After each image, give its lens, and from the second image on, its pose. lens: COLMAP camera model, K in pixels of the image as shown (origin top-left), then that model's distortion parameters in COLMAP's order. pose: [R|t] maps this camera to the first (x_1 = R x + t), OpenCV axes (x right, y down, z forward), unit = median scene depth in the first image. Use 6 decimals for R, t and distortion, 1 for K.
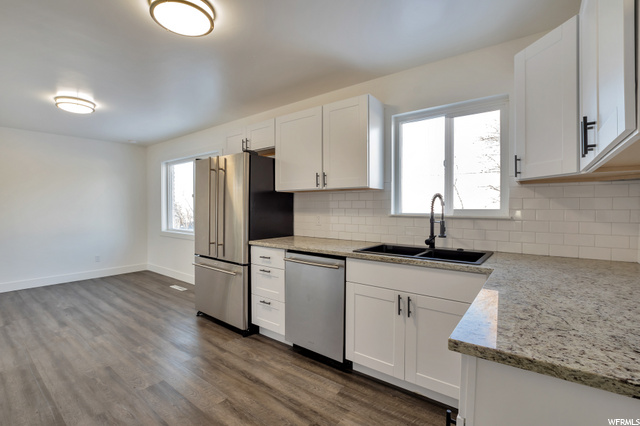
lens RADIAL K [[289.3, 0, 320.0], [0, 289.3, 213.0], [0, 0, 1]] dist [-0.012883, 0.000054]
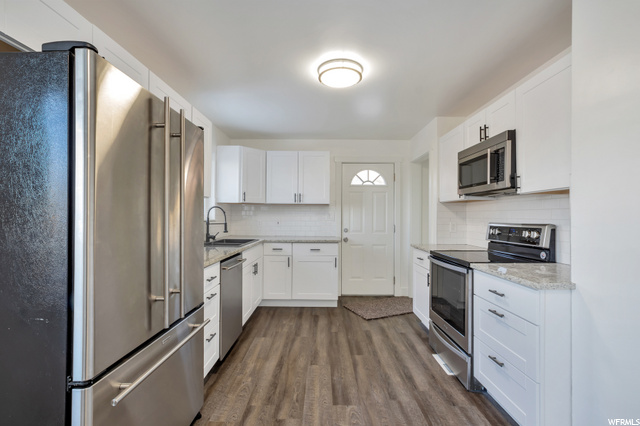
lens RADIAL K [[289.3, 0, 320.0], [0, 289.3, 213.0], [0, 0, 1]] dist [-0.012883, 0.000054]
pose [[-0.594366, 0.006257, 0.804171, -1.268434], [0.012570, 0.999920, 0.001511, -0.015709], [-0.804097, 0.011006, -0.594397, 1.587595]]
